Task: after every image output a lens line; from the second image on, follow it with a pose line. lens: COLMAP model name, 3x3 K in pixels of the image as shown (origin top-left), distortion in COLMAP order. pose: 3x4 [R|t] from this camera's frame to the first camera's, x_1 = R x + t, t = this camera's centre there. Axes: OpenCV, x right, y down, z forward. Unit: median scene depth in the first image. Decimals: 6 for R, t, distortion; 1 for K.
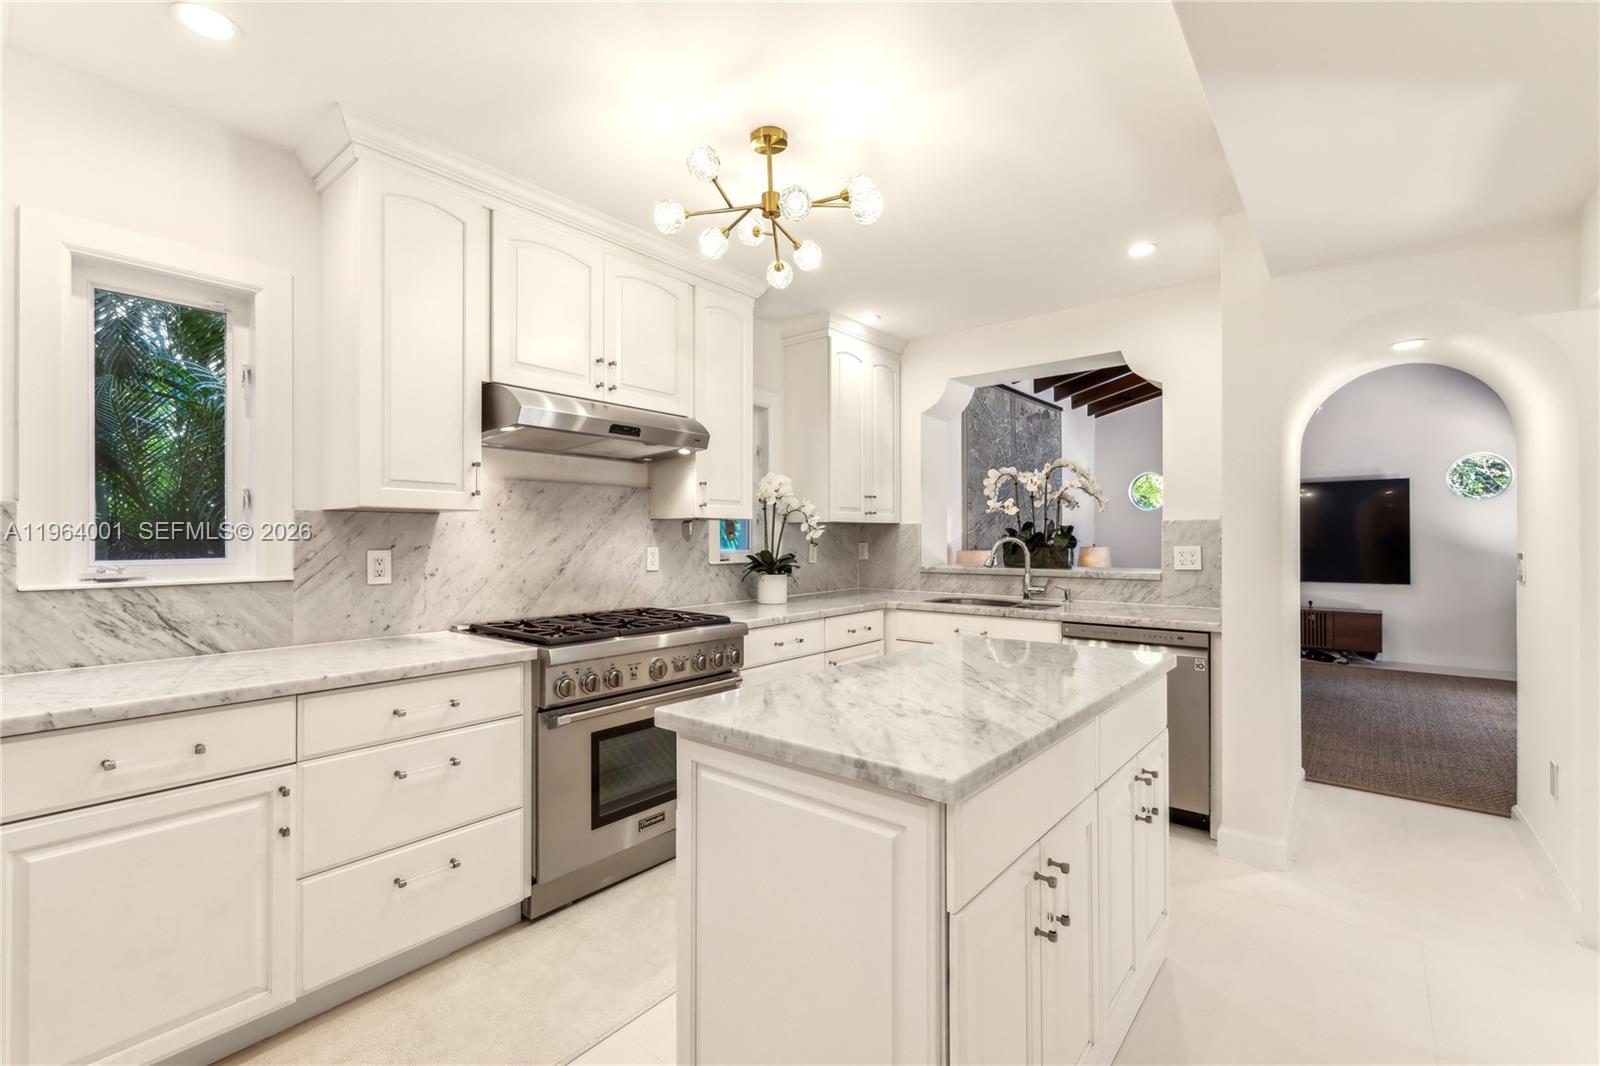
lens RADIAL K [[691.4, 0, 797.1], [0, 691.4, 539.9], [0, 0, 1]] dist [0.000959, 0.000128]
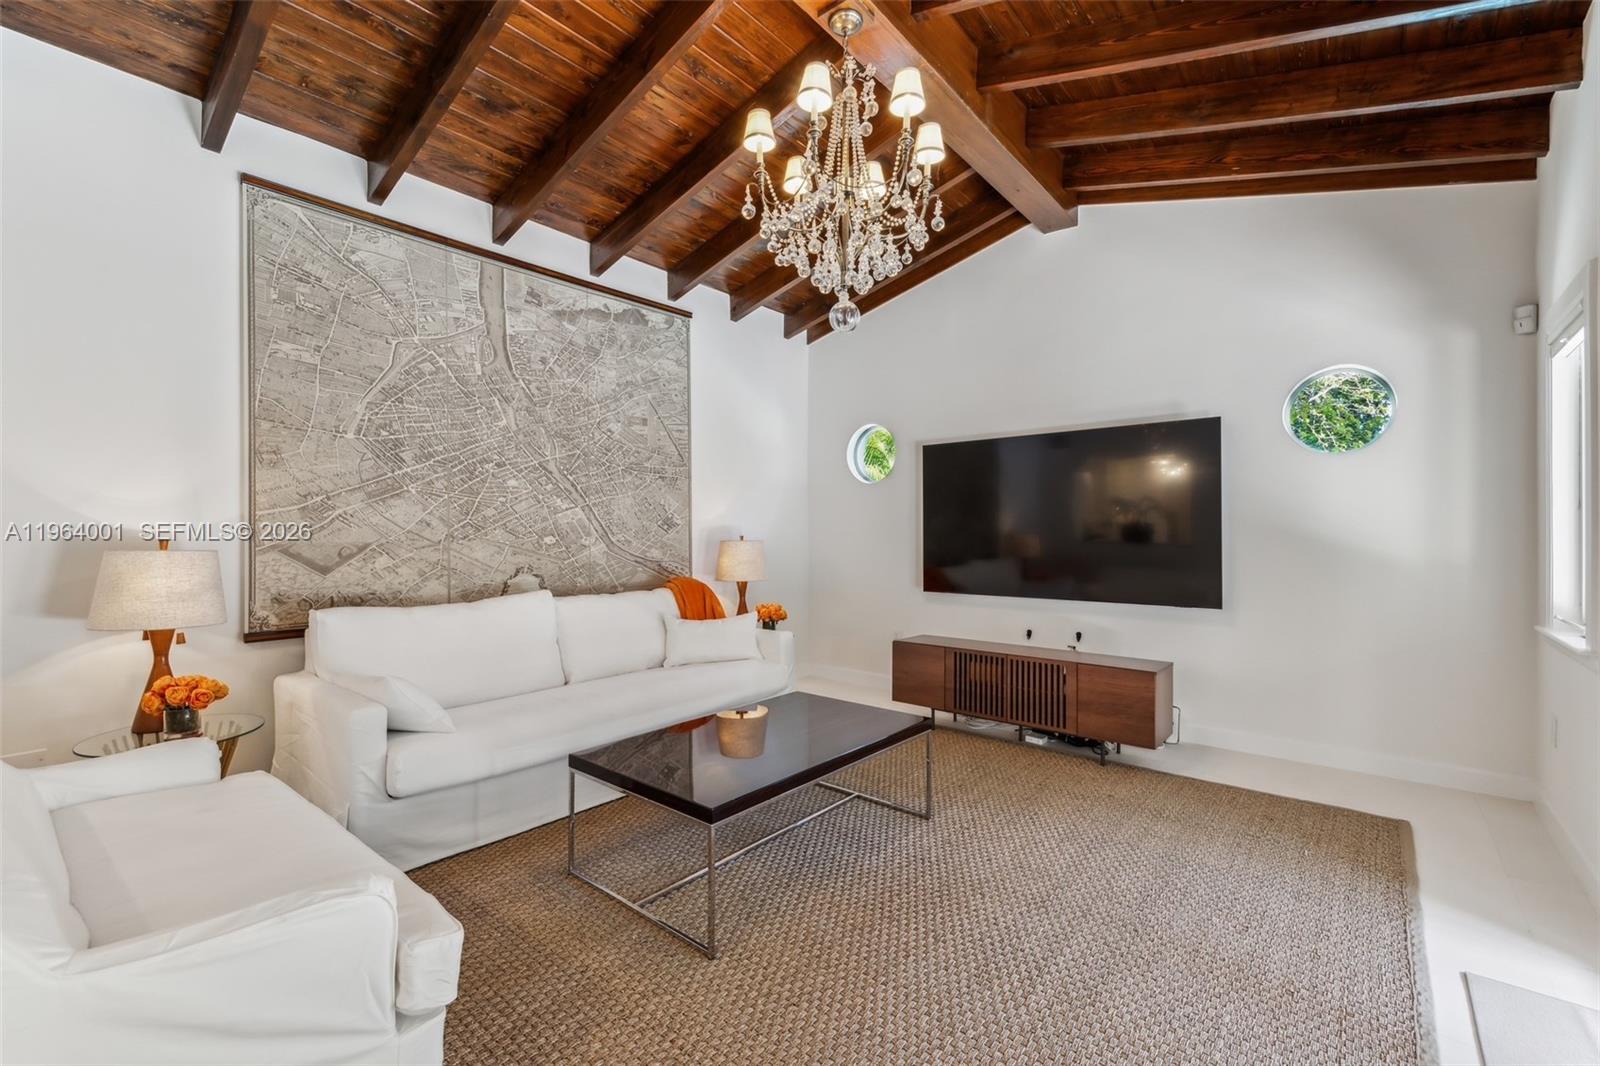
lens RADIAL K [[691.4, 0, 802.7], [0, 691.4, 531.5], [0, 0, 1]] dist [0.000959, 0.000128]
pose [[0.999986, 0.003197, -0.004164, 0.714346], [-0.003193, 0.999994, 0.000909, 0.000097], [0.004167, -0.000896, 0.999991, 0.581764]]
